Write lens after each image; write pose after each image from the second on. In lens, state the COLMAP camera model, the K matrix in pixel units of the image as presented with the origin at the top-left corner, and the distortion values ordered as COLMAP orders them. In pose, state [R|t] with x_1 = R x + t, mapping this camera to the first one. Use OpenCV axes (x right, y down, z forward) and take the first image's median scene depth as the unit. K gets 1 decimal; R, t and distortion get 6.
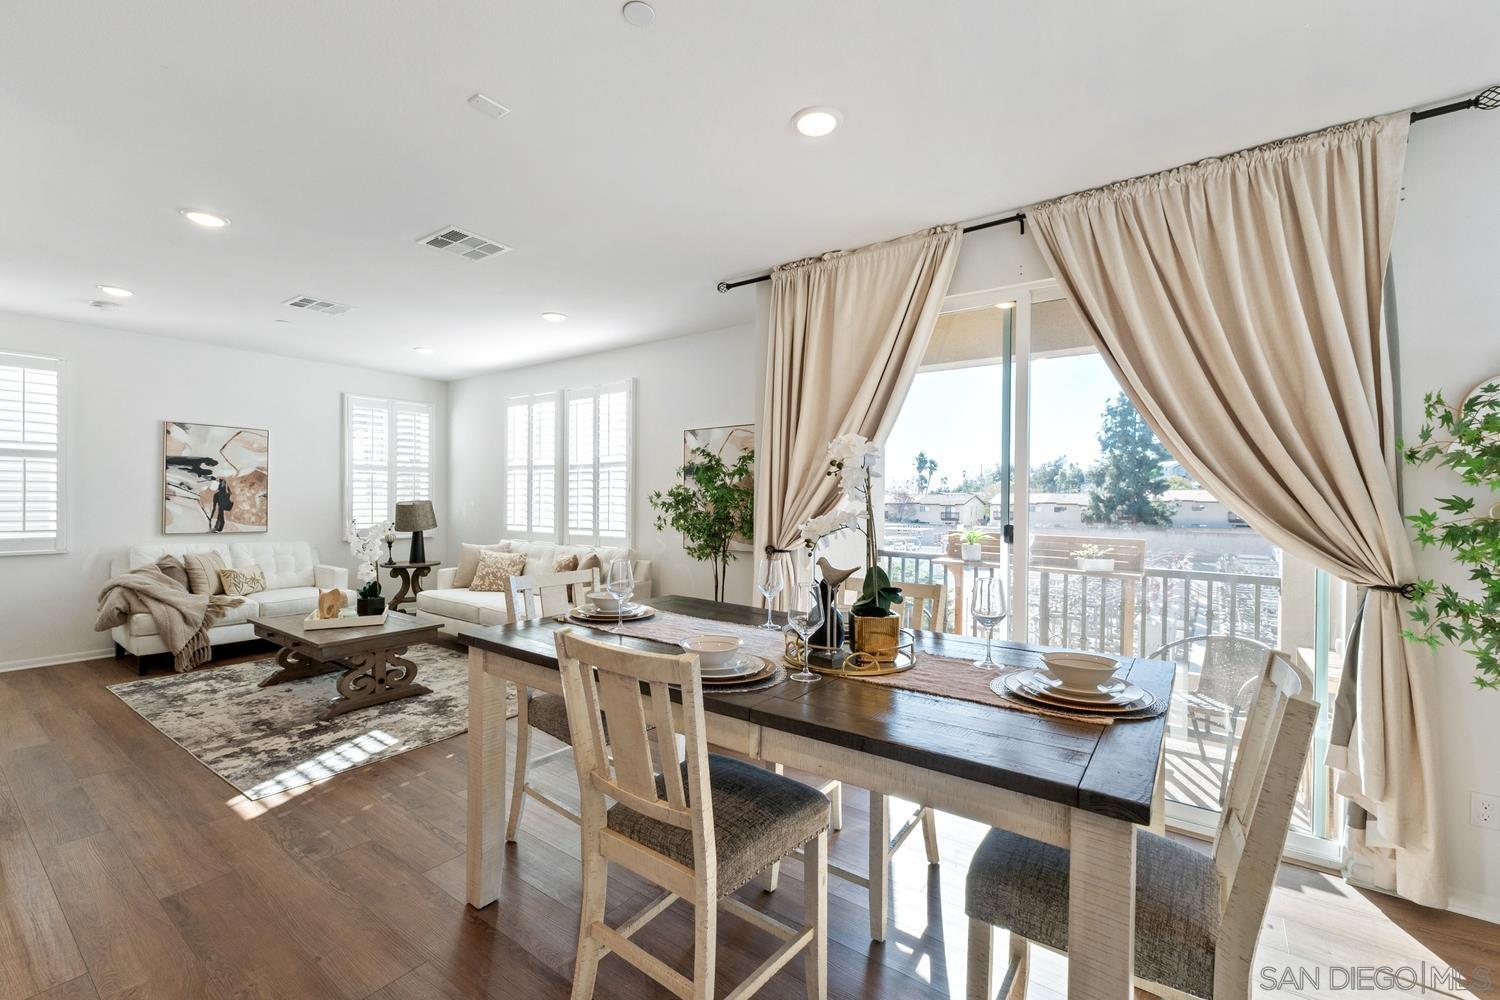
lens RADIAL K [[641.2, 0, 759.1], [0, 641.2, 506.3], [0, 0, 1]] dist [0.005616, 0.003199]
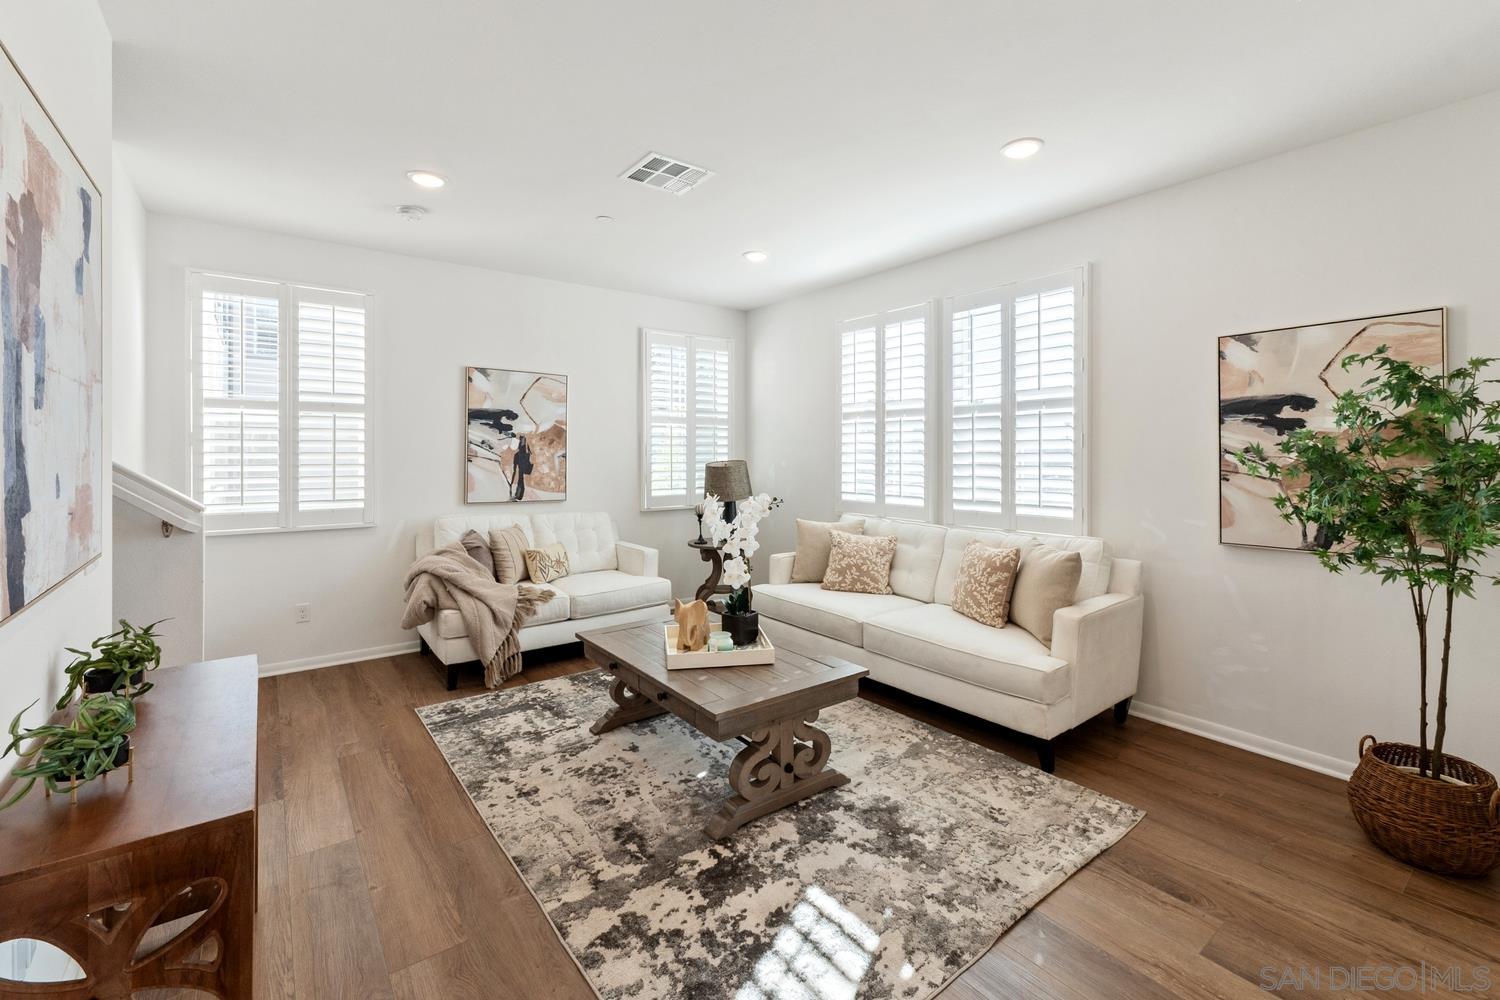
lens RADIAL K [[641.2, 0, 759.6], [0, 641.2, 470.0], [0, 0, 1]] dist [0.005616, 0.003199]
pose [[0.960366, -0.000431, -0.278742, -0.321488], [0.003077, 0.999954, 0.009055, -0.005767], [0.278725, -0.009554, 0.960323, 0.306426]]
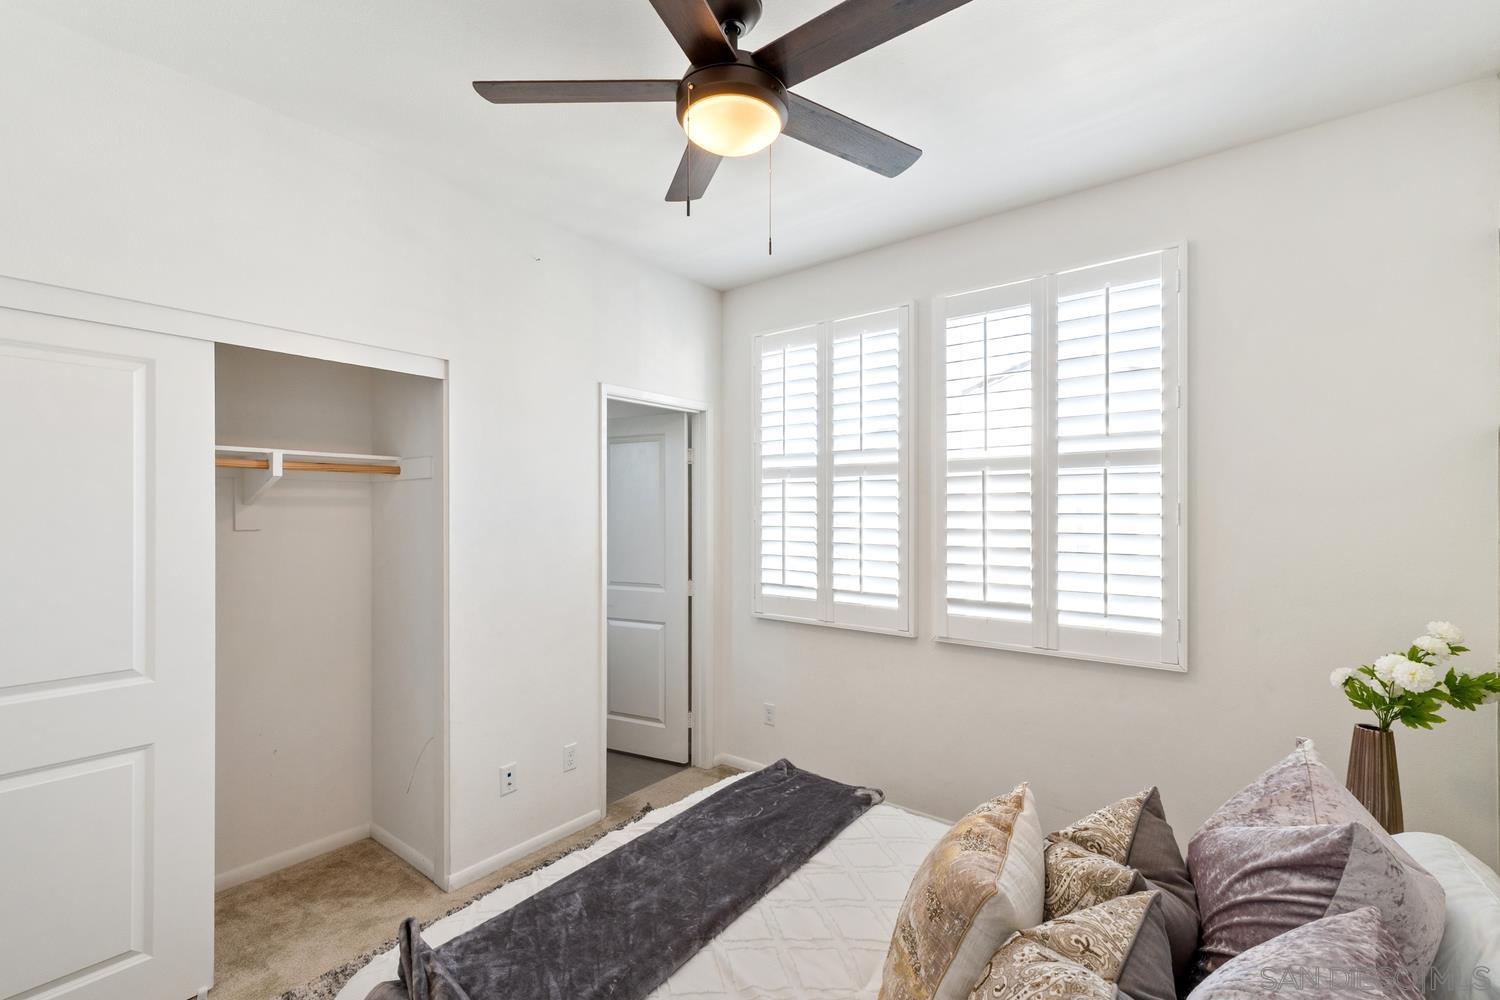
lens RADIAL K [[641.2, 0, 754.2], [0, 641.2, 509.7], [0, 0, 1]] dist [0.005616, 0.003199]
pose [[0.999243, -0.011979, -0.037005, -0.441074], [0.011728, 0.999907, -0.007004, -0.031030], [0.037085, 0.006564, 0.999291, 0.575844]]
